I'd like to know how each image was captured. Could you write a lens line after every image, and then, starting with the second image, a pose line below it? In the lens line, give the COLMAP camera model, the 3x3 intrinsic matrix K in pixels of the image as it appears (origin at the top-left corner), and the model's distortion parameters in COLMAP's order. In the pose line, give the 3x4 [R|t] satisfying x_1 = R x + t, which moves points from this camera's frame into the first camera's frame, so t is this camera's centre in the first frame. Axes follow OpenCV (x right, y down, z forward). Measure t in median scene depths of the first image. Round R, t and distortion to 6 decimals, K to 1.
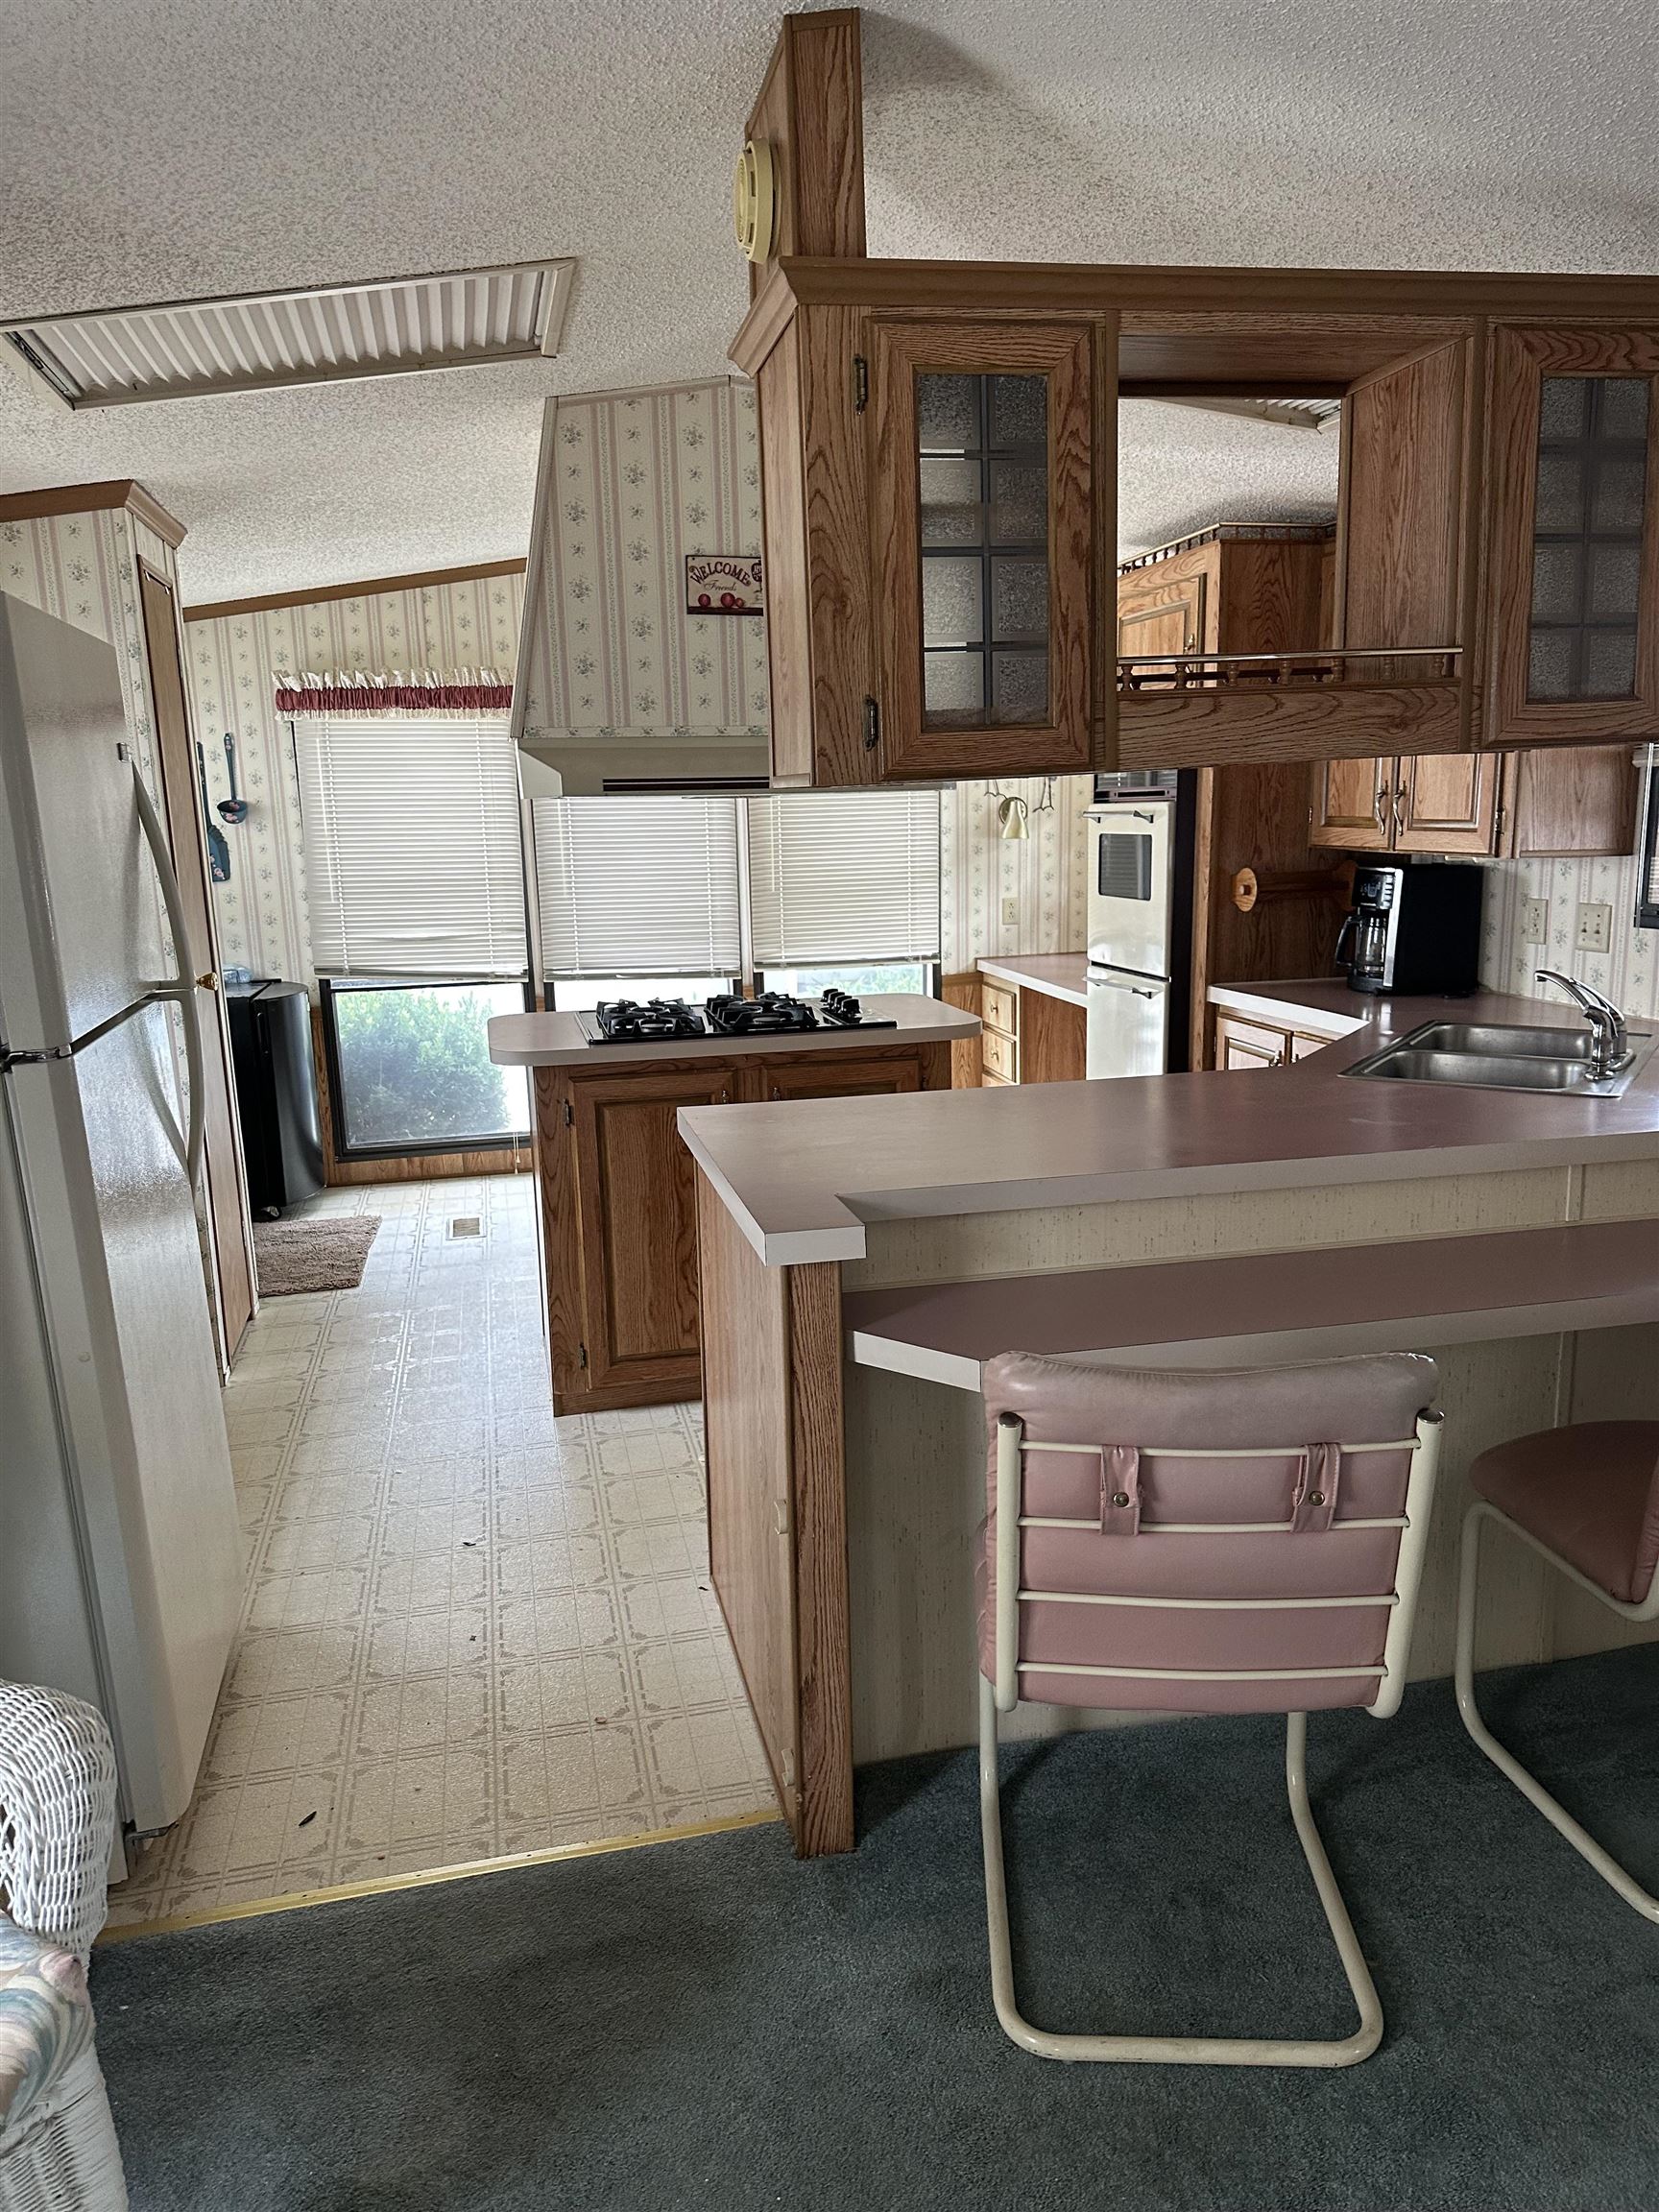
lens RADIAL K [[1573.0, 0, 820.8], [0, 1573.0, 1122.9], [0, 0, 1]] dist [0.101589, -0.086527]
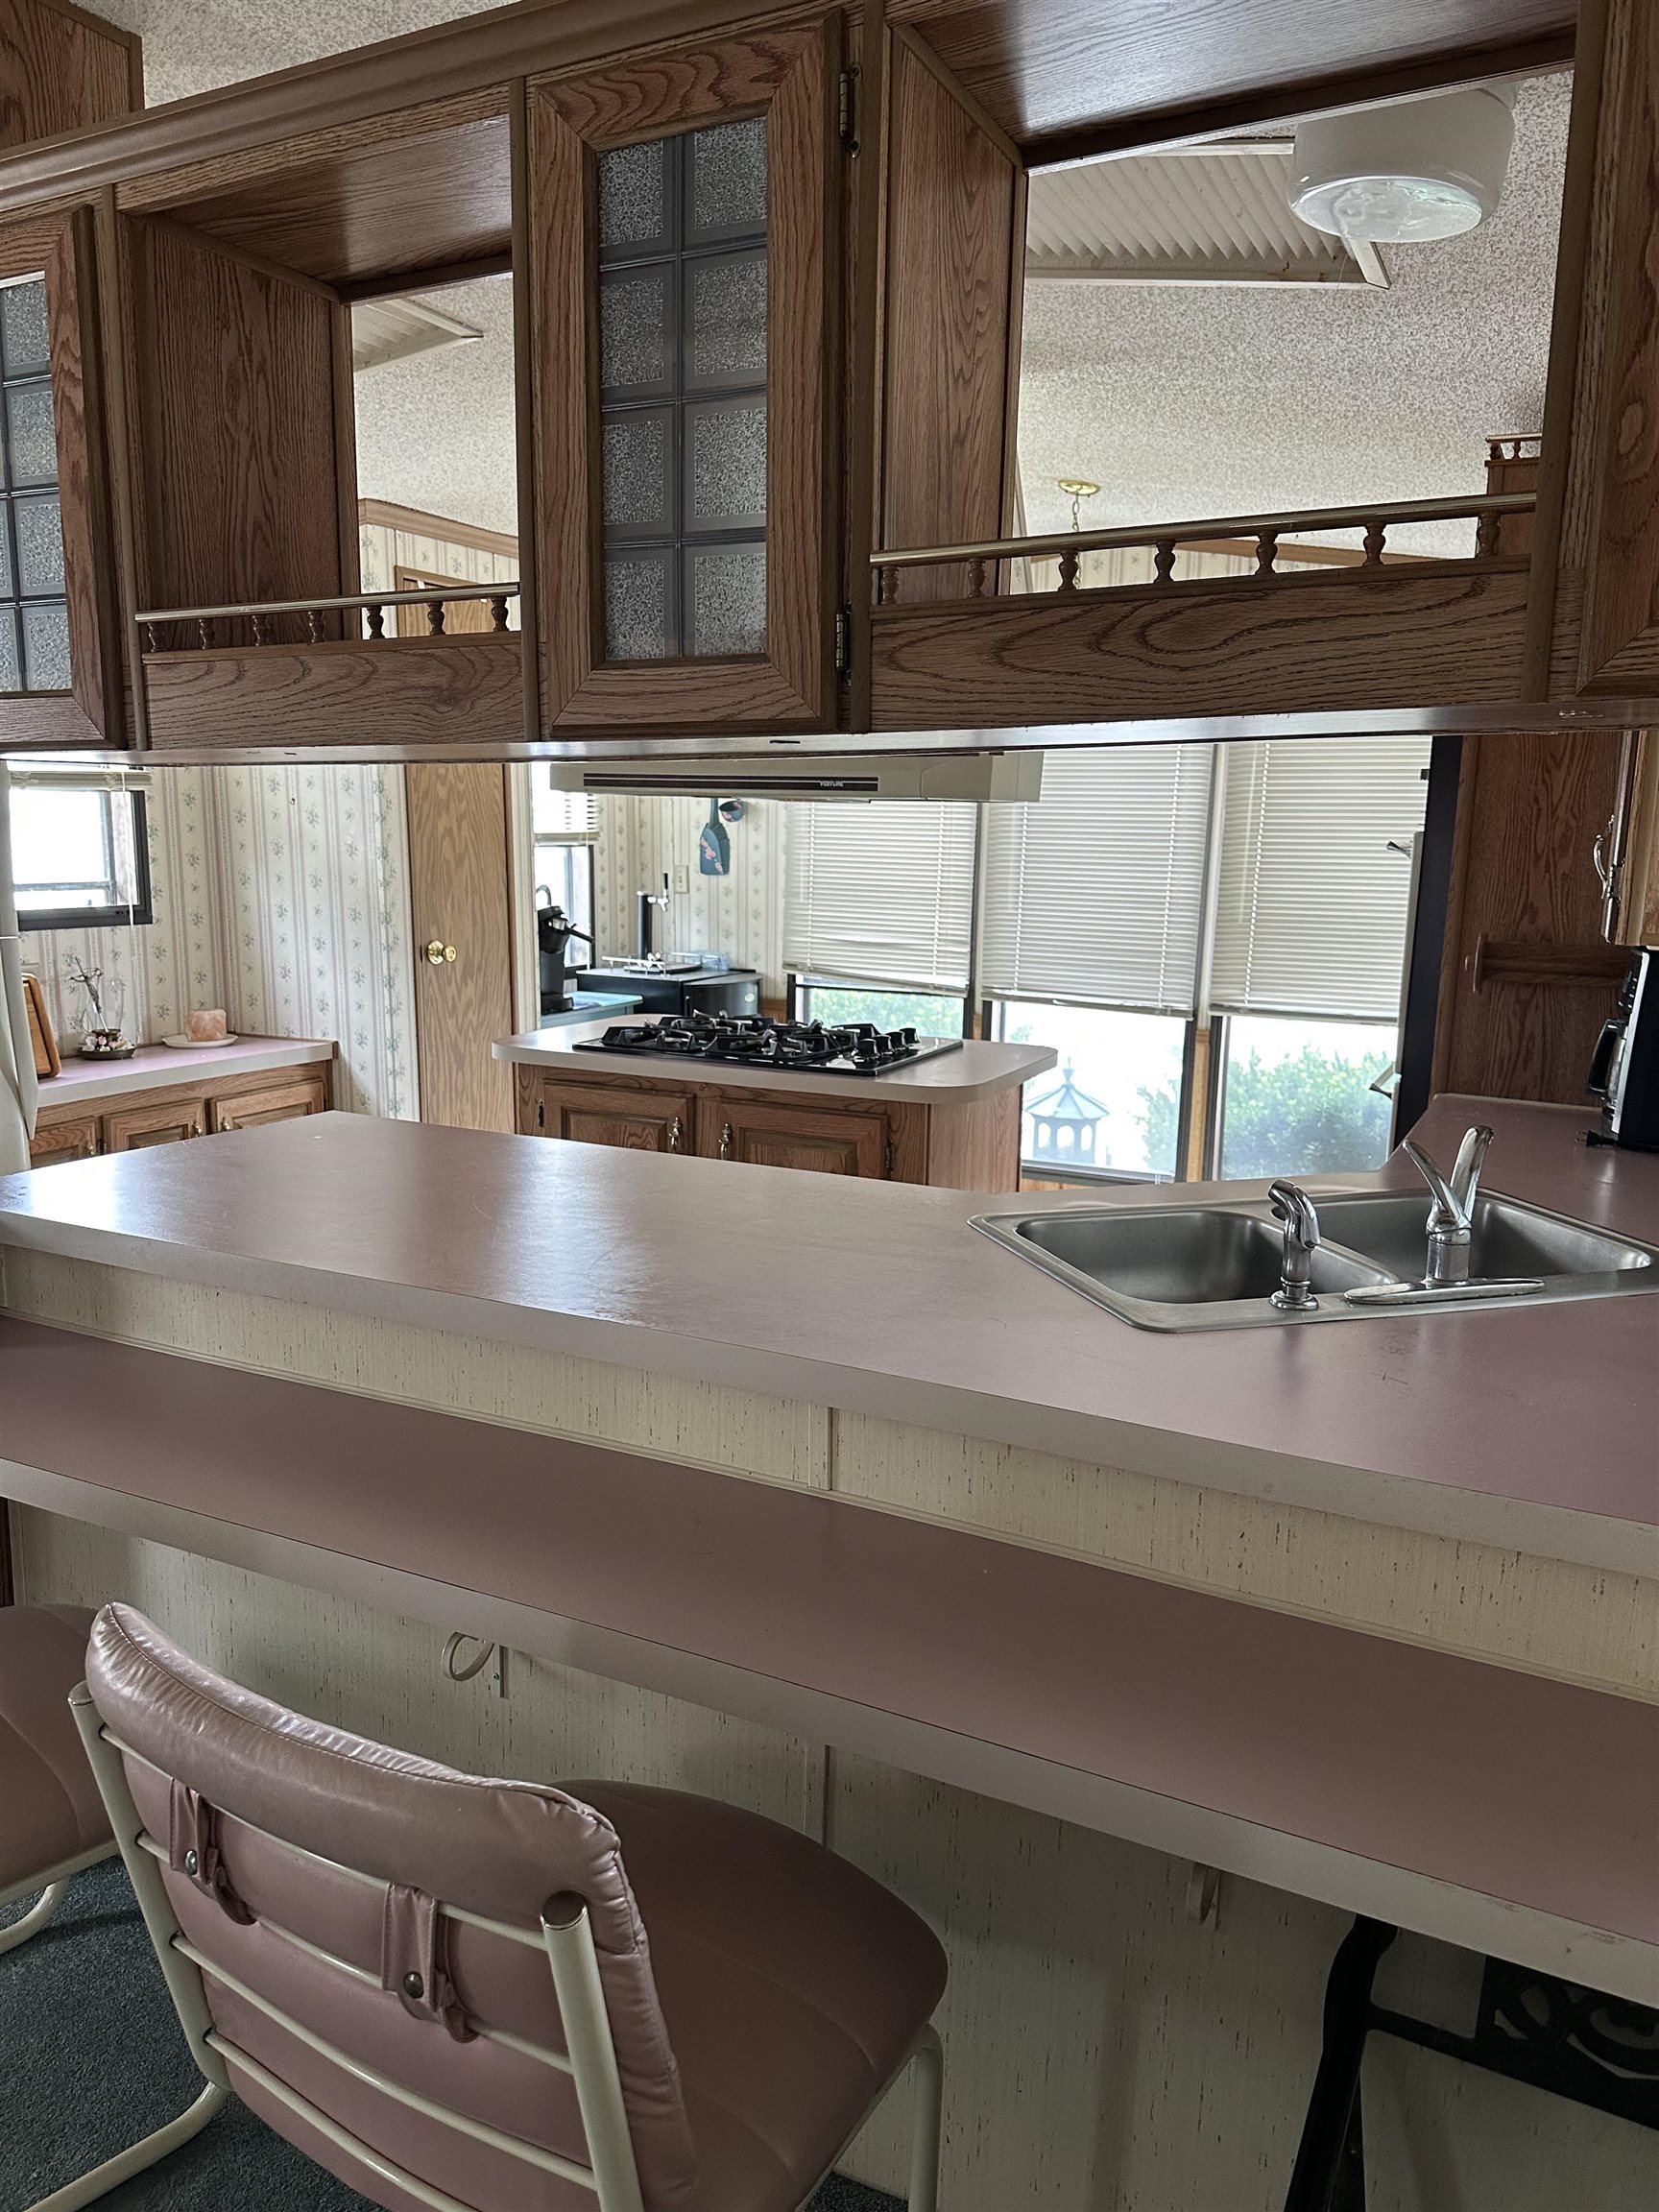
lens RADIAL K [[1547.6, 0, 822.6], [0, 1547.6, 1155.3], [0, 0, 1]] dist [0.030147, -0.048882]
pose [[0.767712, 0.173080, -0.616978, 0.567828], [-0.164694, 0.983782, 0.071048, -0.078214], [0.619269, 0.047068, 0.783767, 0.352366]]
